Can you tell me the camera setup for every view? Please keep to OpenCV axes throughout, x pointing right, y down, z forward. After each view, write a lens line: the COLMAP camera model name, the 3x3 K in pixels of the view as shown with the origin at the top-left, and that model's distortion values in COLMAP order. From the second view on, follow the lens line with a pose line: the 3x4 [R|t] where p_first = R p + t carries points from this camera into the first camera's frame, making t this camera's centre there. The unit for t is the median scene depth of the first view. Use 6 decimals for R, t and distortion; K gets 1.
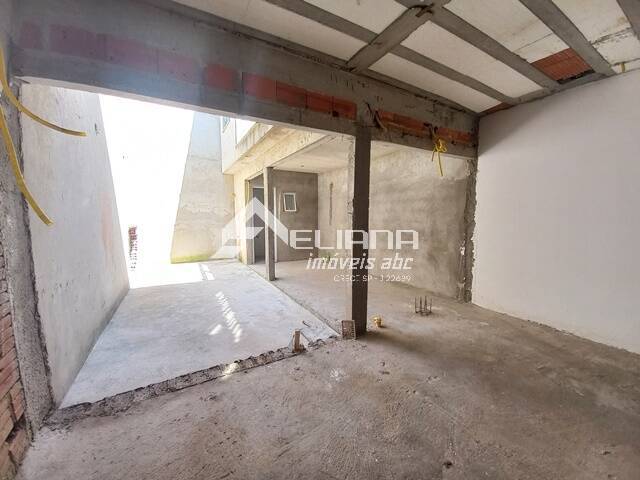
lens RADIAL K [[256.3, 0, 320.0], [0, 256.3, 240.0], [0, 0, 1]] dist [-0.004011, -0.000784]
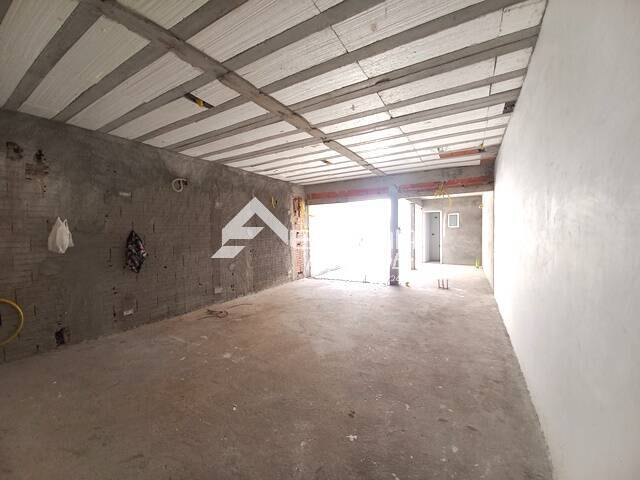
lens RADIAL K [[256.3, 0, 320.0], [0, 256.3, 240.0], [0, 0, 1]] dist [-0.004011, -0.000784]
pose [[0.507661, 0.016693, -0.861395, 1.756196], [-0.060829, 0.998012, -0.016509, 0.051777], [0.859407, 0.060779, 0.507667, -0.703821]]
